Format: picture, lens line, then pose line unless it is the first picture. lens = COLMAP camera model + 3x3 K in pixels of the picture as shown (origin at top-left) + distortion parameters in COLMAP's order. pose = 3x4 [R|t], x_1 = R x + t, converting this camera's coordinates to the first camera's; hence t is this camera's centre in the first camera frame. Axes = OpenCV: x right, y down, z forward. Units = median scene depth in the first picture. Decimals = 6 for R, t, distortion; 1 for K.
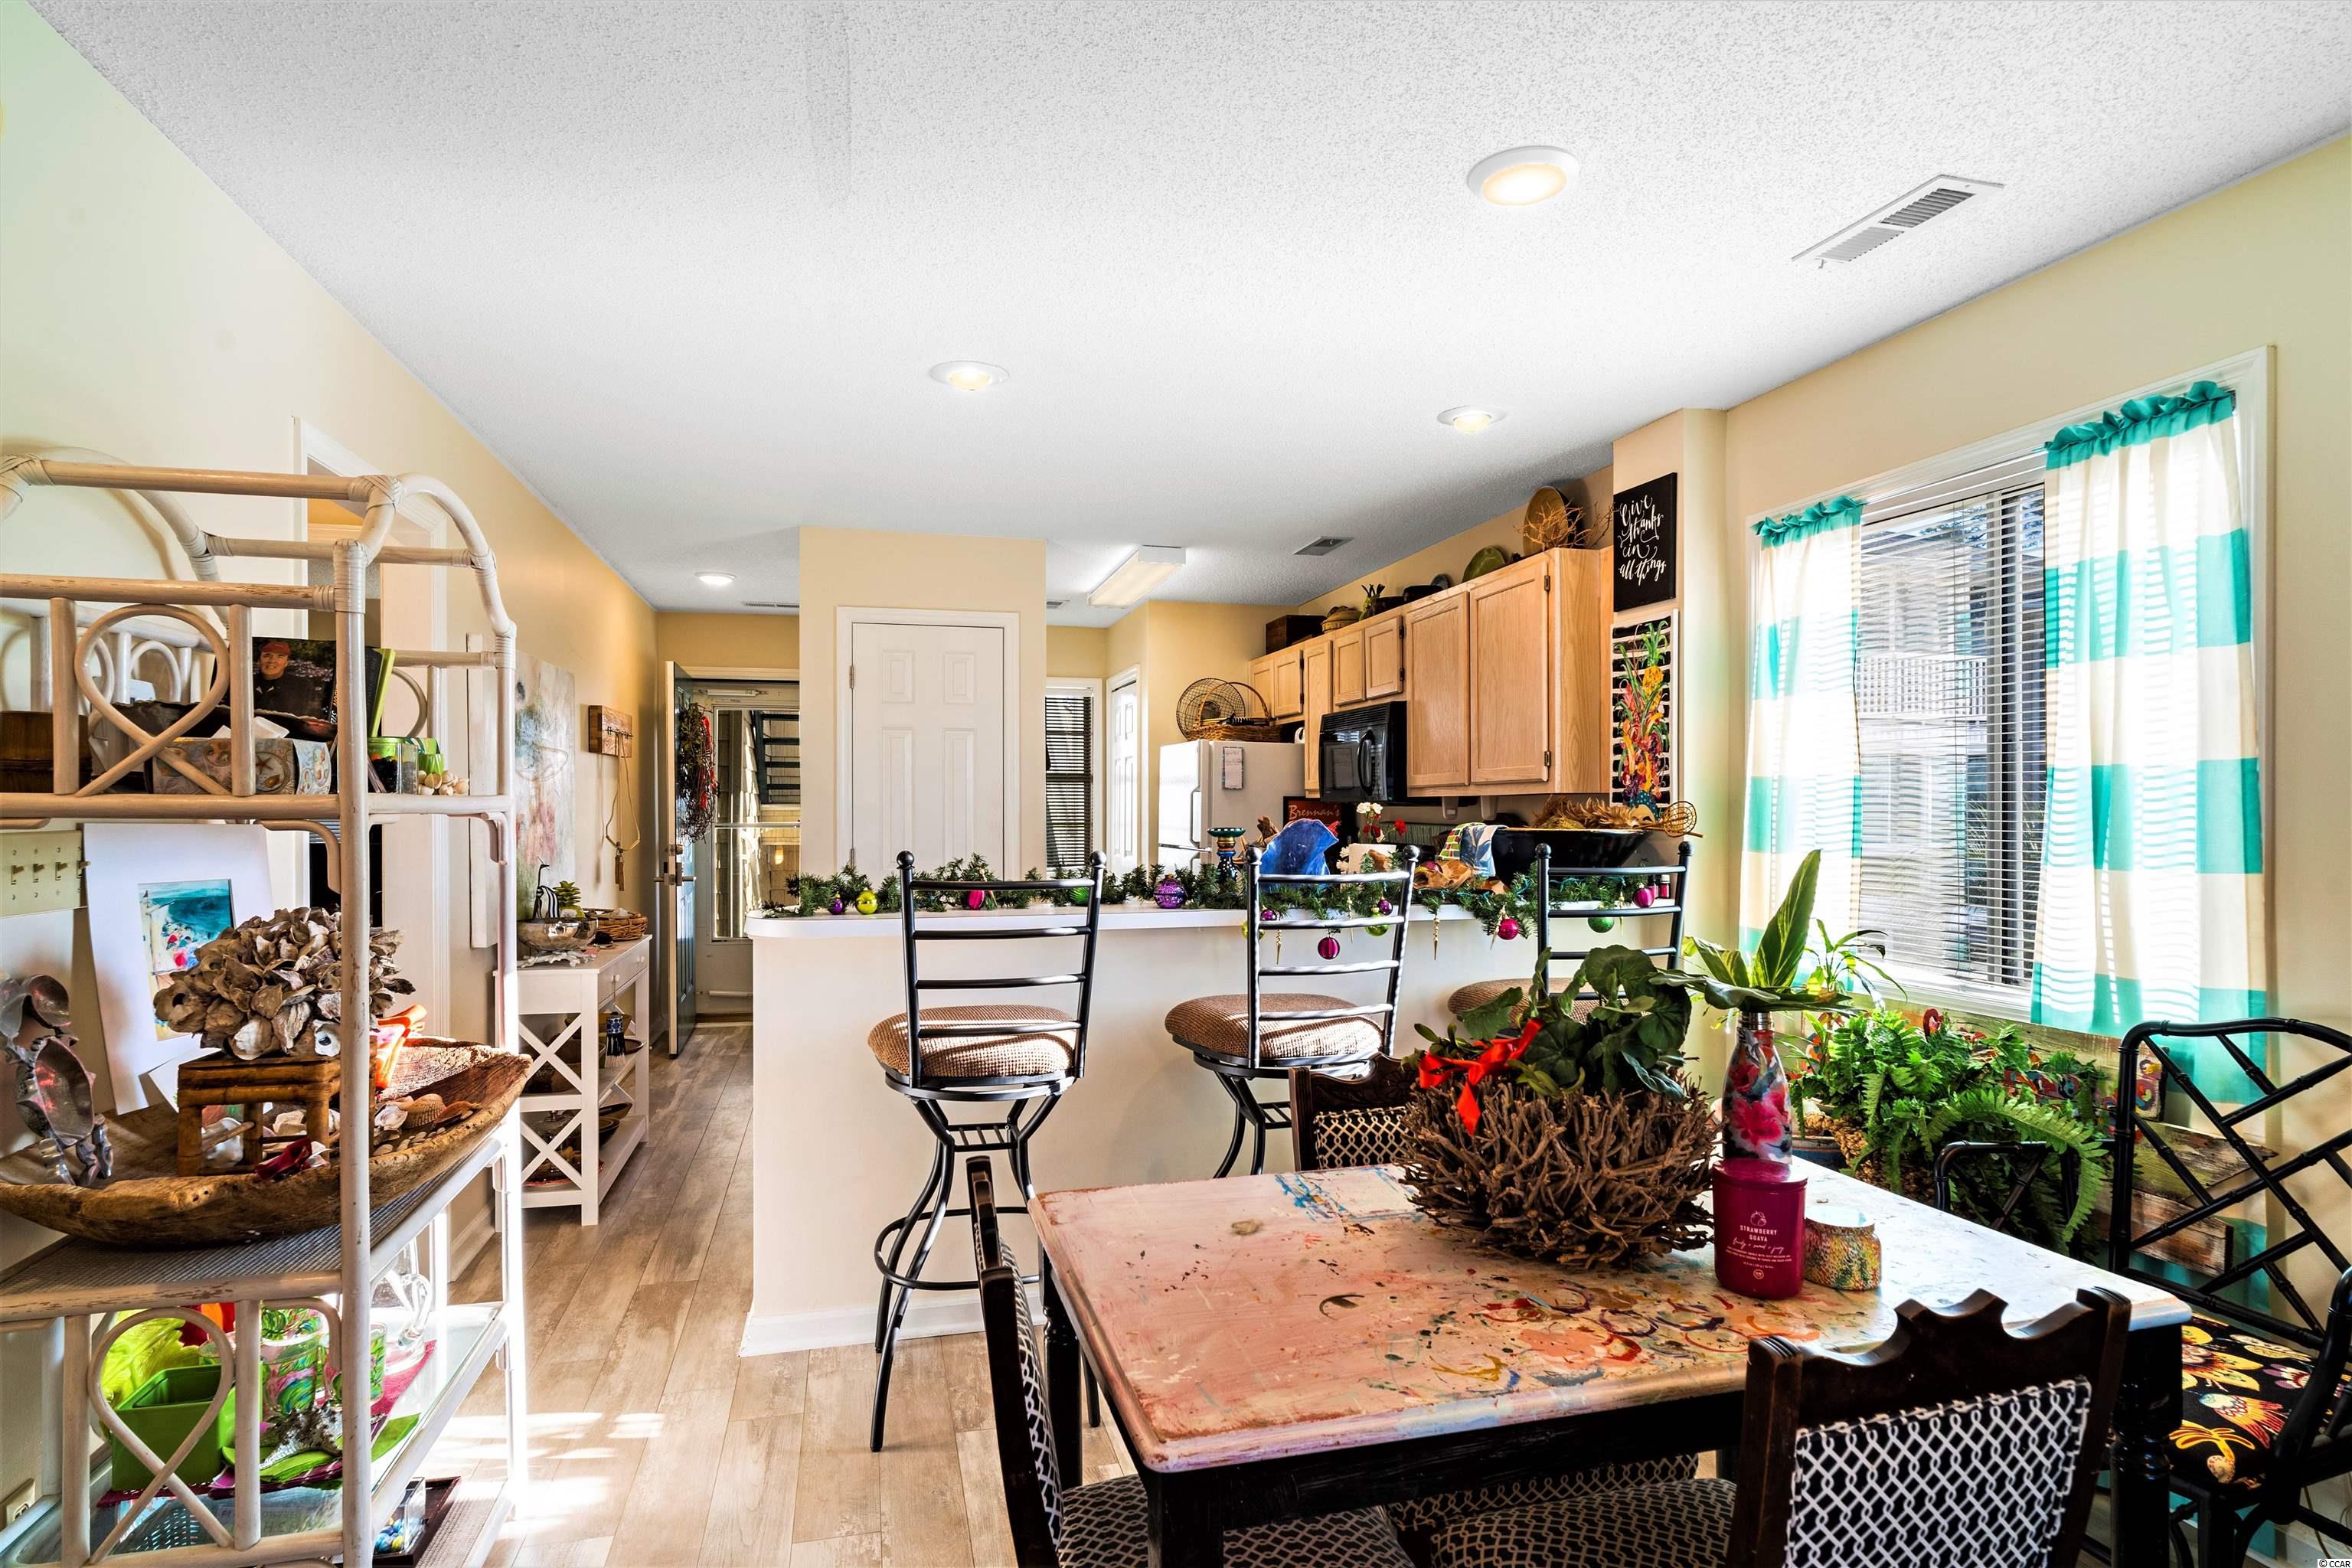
lens RADIAL K [[1244.8, 0, 1172.1], [0, 1244.8, 826.9], [0, 0, 1]] dist [0.001202, 0.000217]
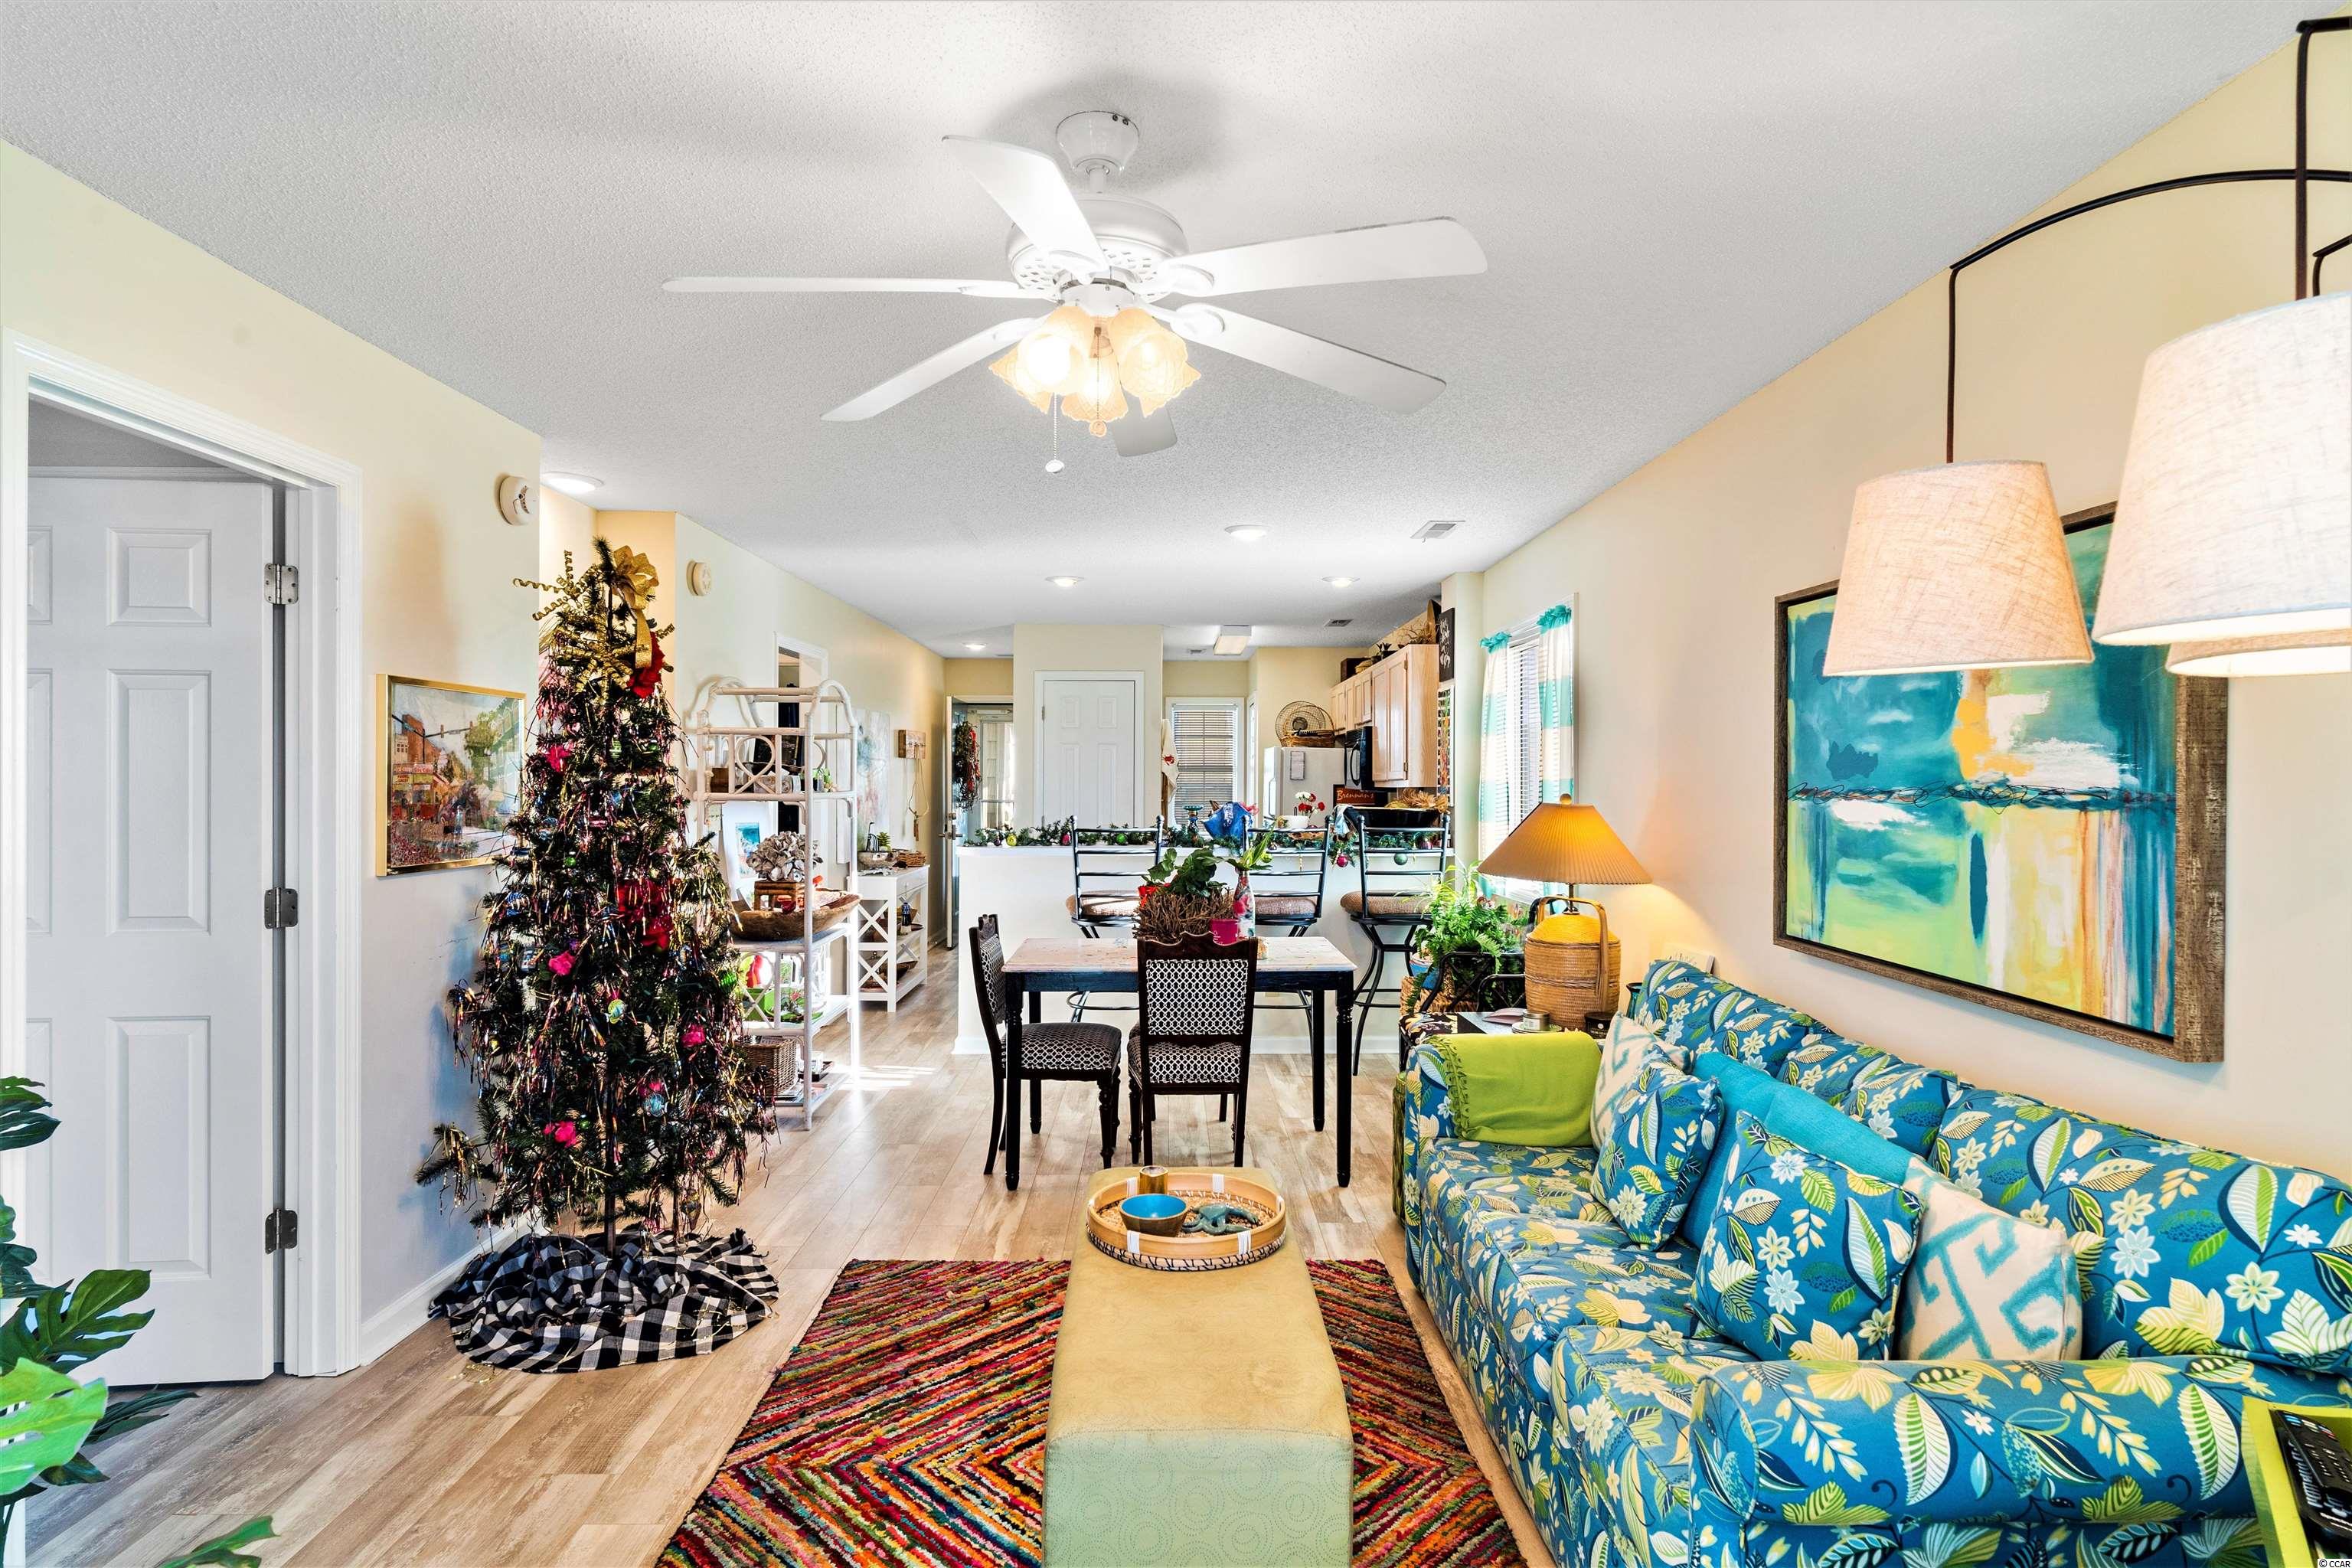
lens RADIAL K [[1223.6, 0, 1176.0], [0, 1223.6, 784.0], [0, 0, 1]] dist [0.000198, 0.000031]
pose [[0.973031, 0.003528, -0.230648, 0.377176], [-0.006851, 0.999884, -0.013608, -0.005688], [0.230573, 0.014821, 0.972942, -0.707498]]
